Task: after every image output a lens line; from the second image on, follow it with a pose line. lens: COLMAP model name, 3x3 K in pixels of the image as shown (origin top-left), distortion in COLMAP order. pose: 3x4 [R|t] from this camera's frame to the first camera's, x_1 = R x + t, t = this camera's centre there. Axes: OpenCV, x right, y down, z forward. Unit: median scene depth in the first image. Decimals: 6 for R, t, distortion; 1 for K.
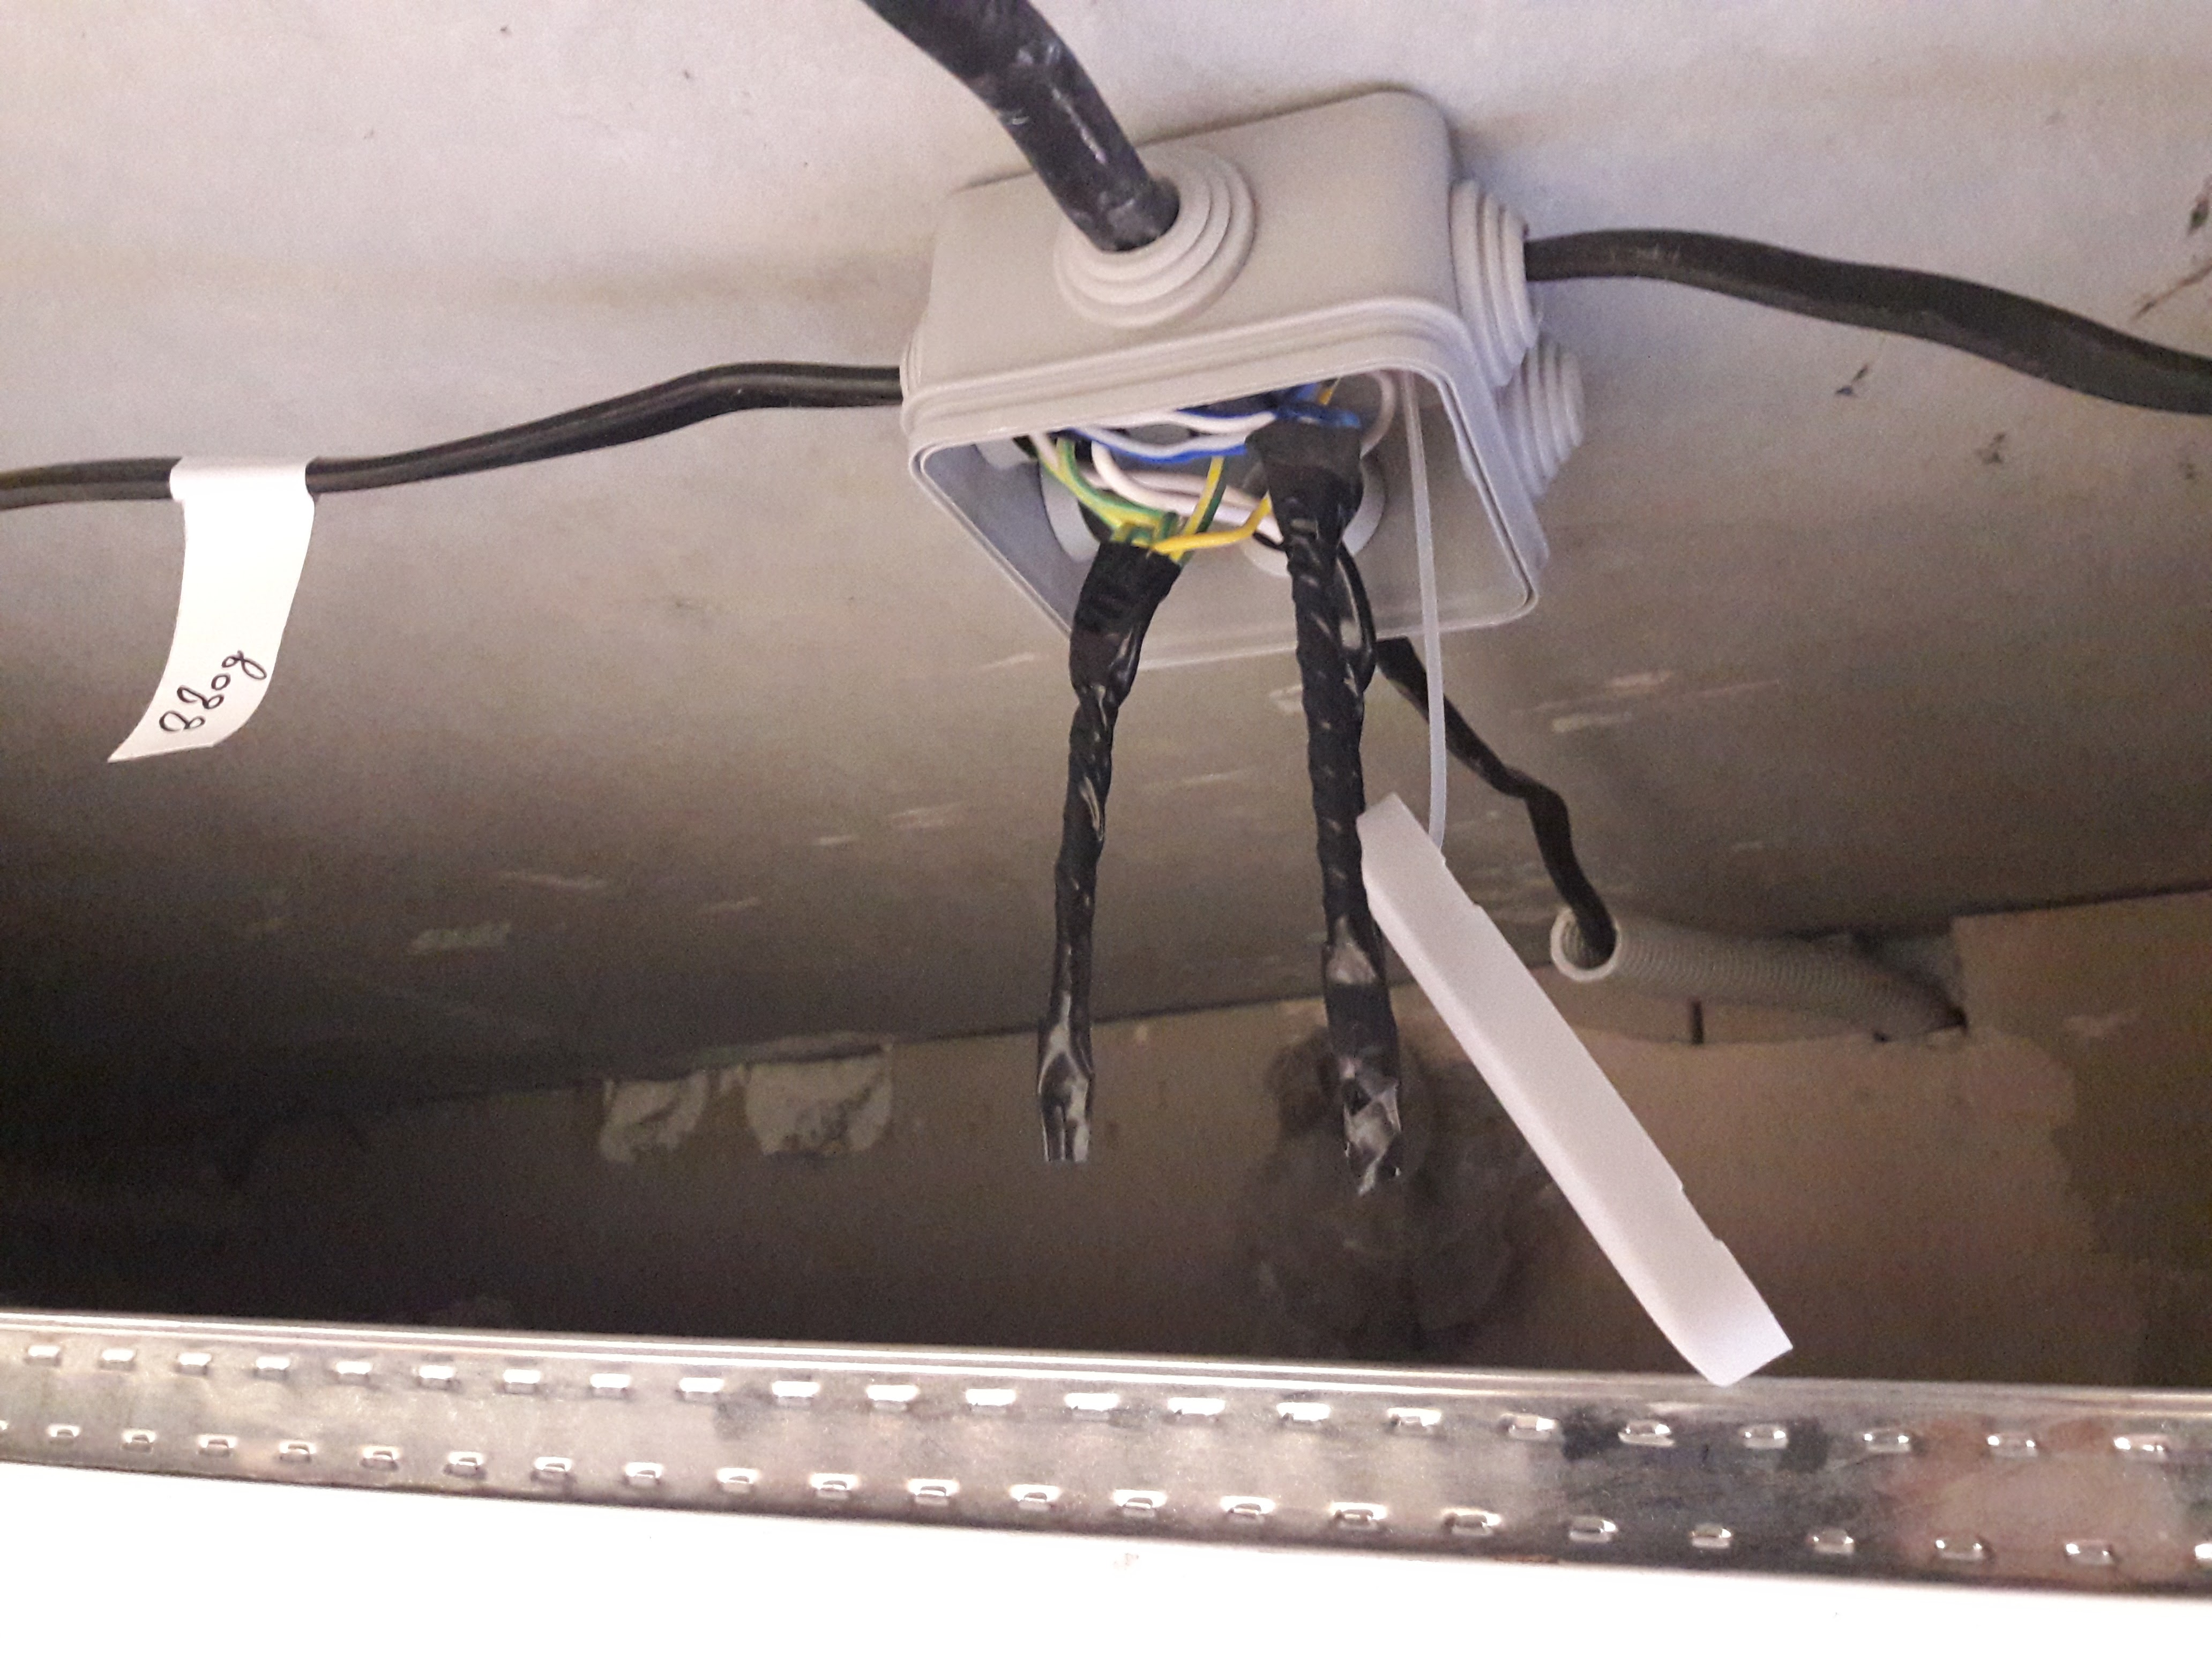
lens RADIAL K [[1799.2, 0, 1106.0], [0, 1799.2, 829.5], [0, 0, 1]] dist [-0.003987, -0.045411]
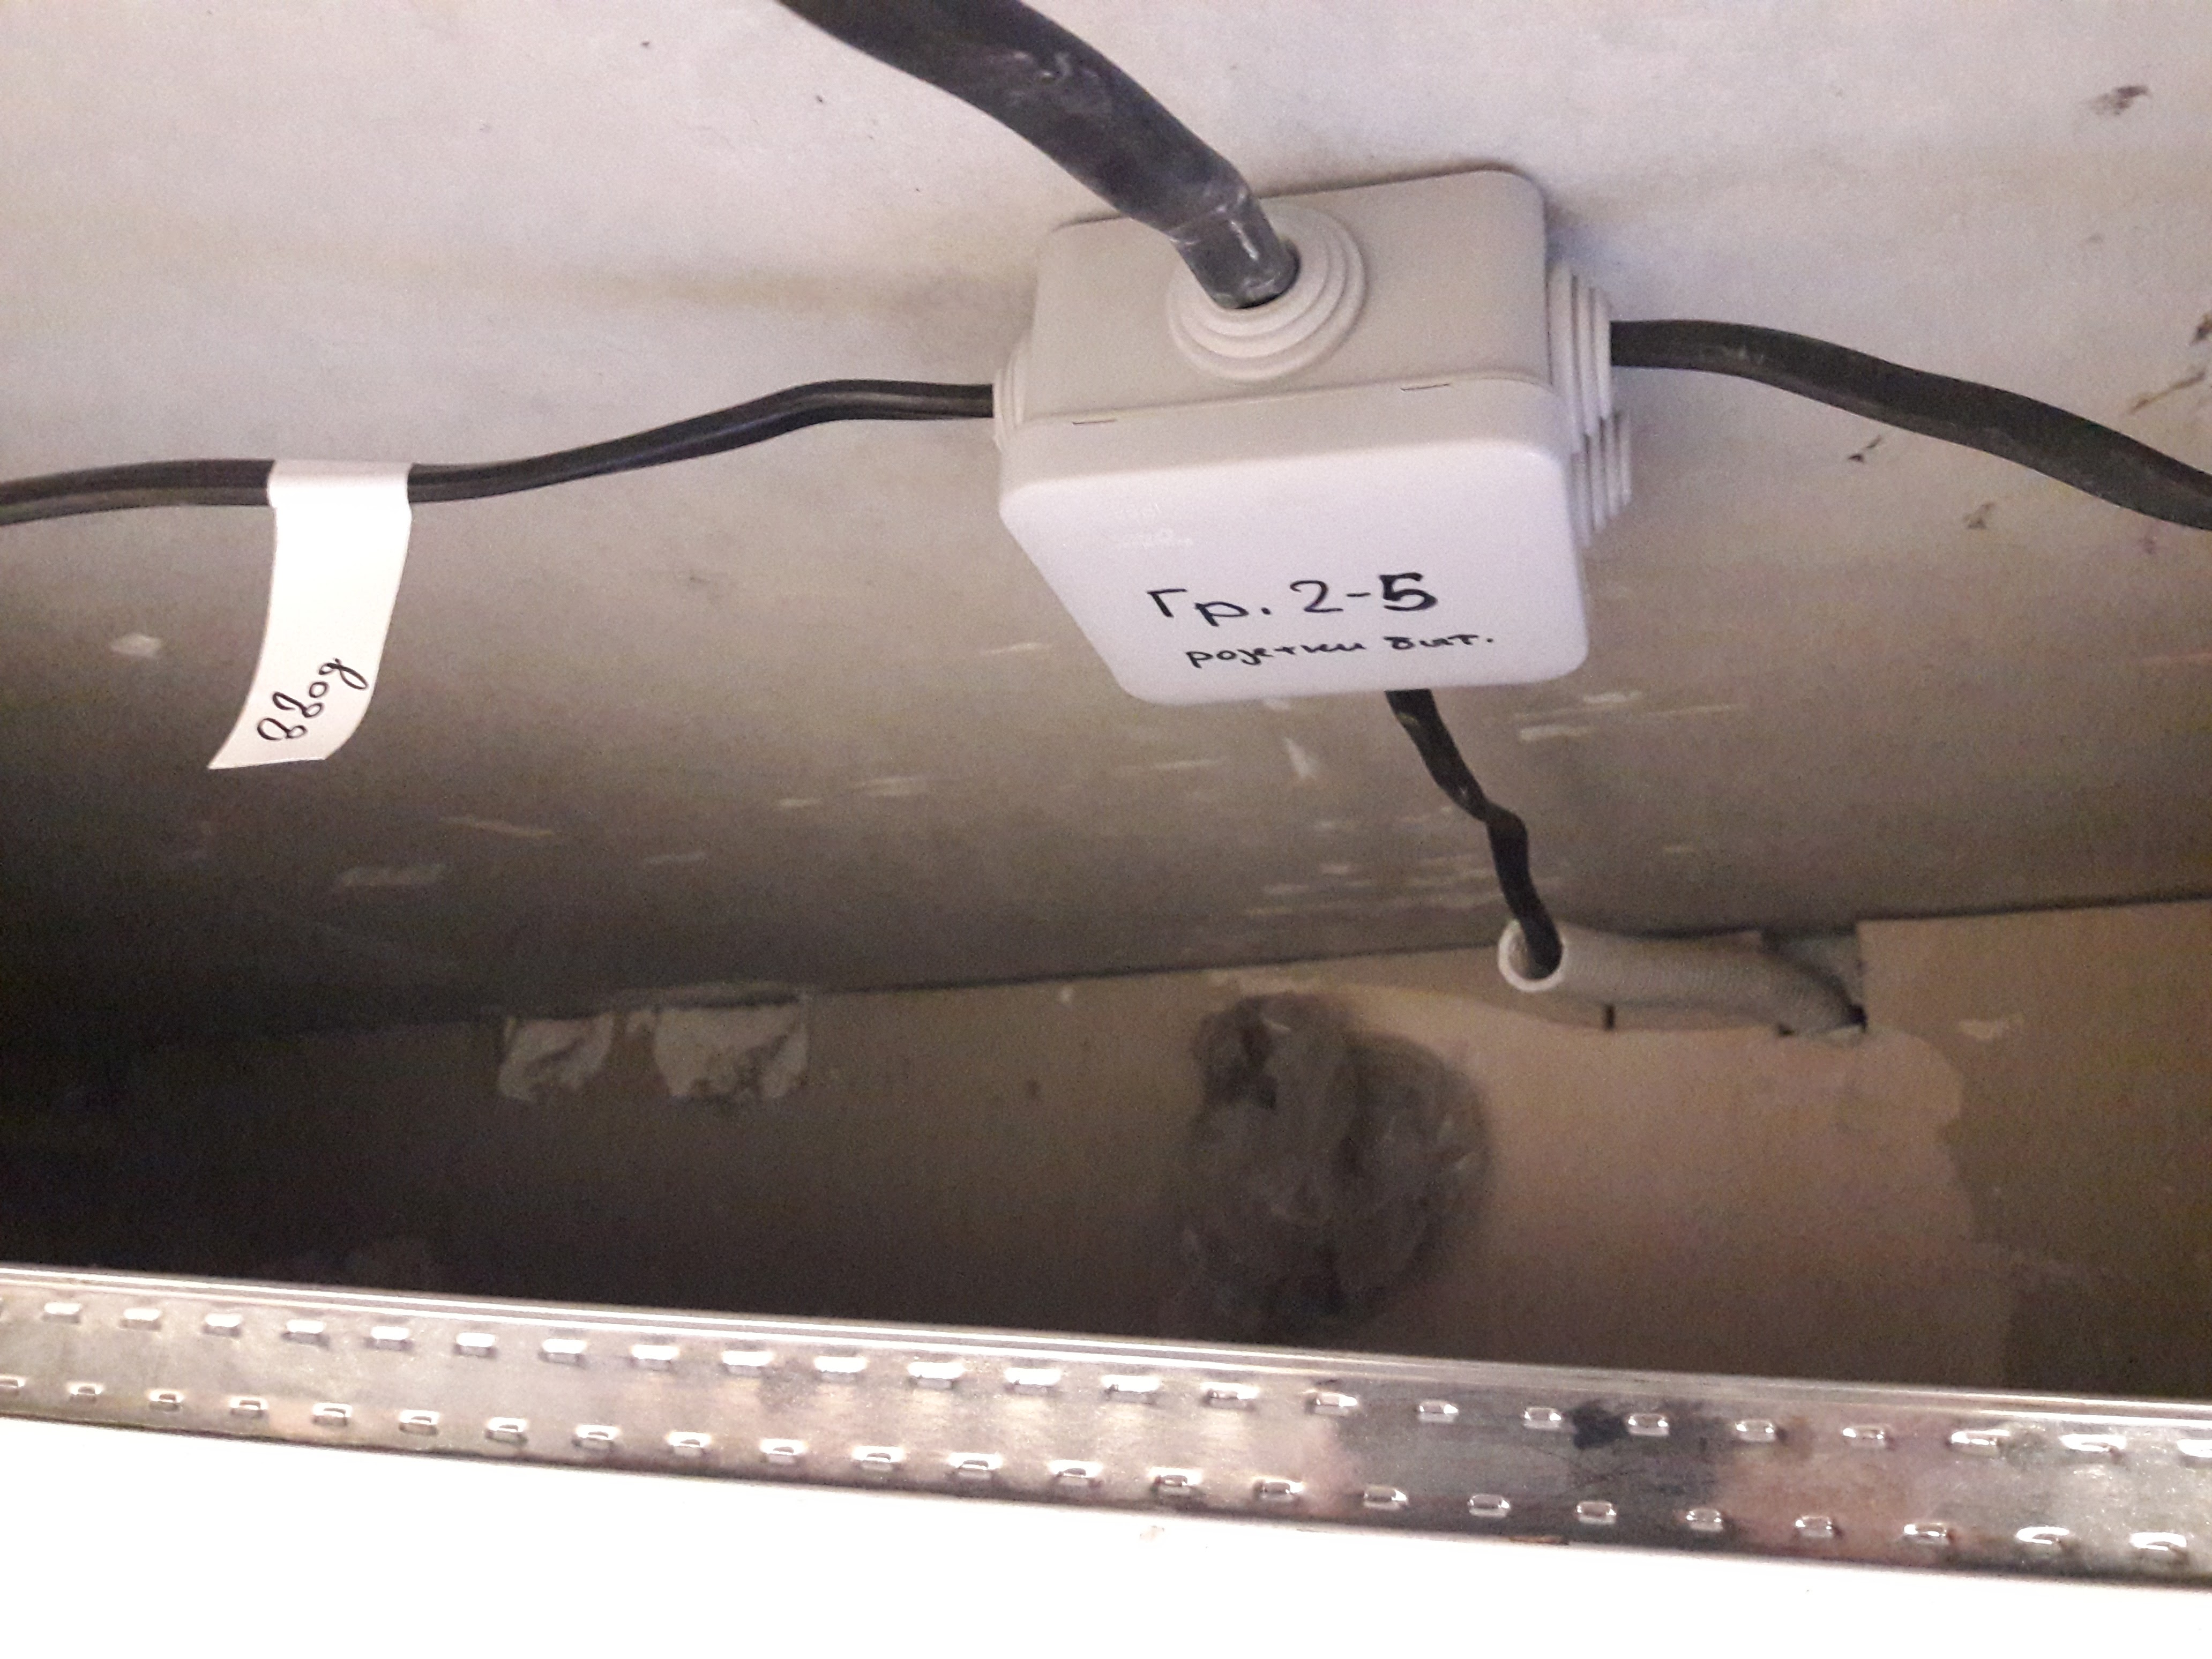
lens RADIAL K [[1799.2, 0, 1106.0], [0, 1799.2, 829.5], [0, 0, 1]] dist [-0.003987, -0.045411]
pose [[0.995928, 0.042842, 0.079327, -0.106393], [-0.045522, 0.998442, 0.032284, -0.036610], [-0.077821, -0.035764, 0.996326, -0.037282]]
